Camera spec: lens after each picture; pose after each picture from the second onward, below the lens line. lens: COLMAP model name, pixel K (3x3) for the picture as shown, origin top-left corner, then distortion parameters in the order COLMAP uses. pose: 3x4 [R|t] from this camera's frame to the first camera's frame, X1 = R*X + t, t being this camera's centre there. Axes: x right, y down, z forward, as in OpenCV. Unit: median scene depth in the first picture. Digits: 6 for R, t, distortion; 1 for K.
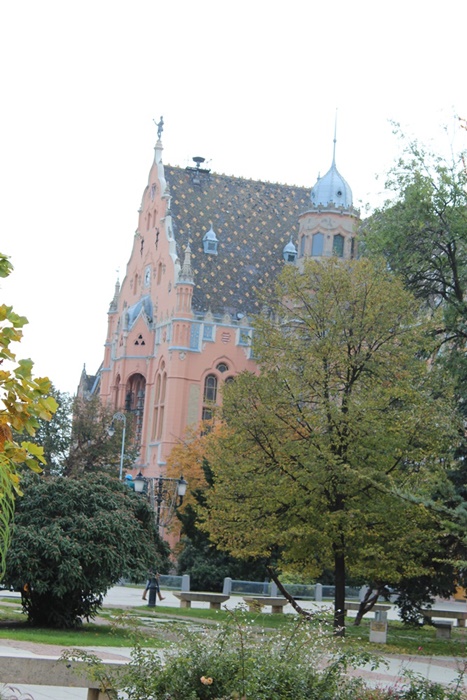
lens RADIAL K [[1686.1, 0, 232.0], [0, 1686.1, 349.9], [0, 0, 1]] dist [-0.048993, 0.000000]
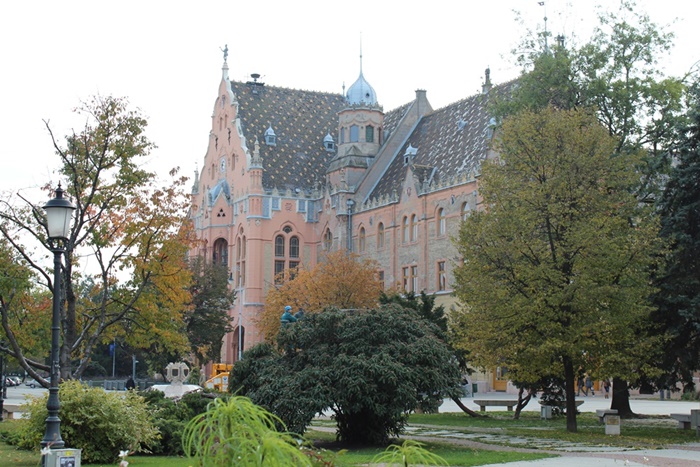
lens RADIAL K [[1190.6, 0, 350.1], [0, 1190.6, 232.7], [0, 0, 1]] dist [-0.054693, 0.000000]
pose [[0.993583, -0.056333, 0.098083, -0.046726], [0.055385, 0.998388, 0.012371, 0.003821], [-0.098622, -0.006860, 0.995101, 0.056320]]
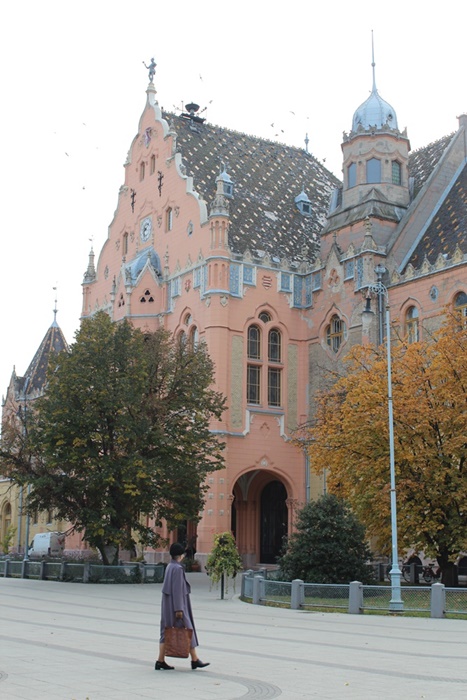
lens RADIAL K [[1018.3, 0, 233.7], [0, 1018.3, 350.7], [0, 0, 1]] dist [-0.073391, 0.000000]
pose [[0.976555, -0.018279, 0.214488, -0.123964], [0.030436, 0.998103, -0.053512, 0.051378], [-0.213103, 0.058786, 0.975260, 0.487089]]
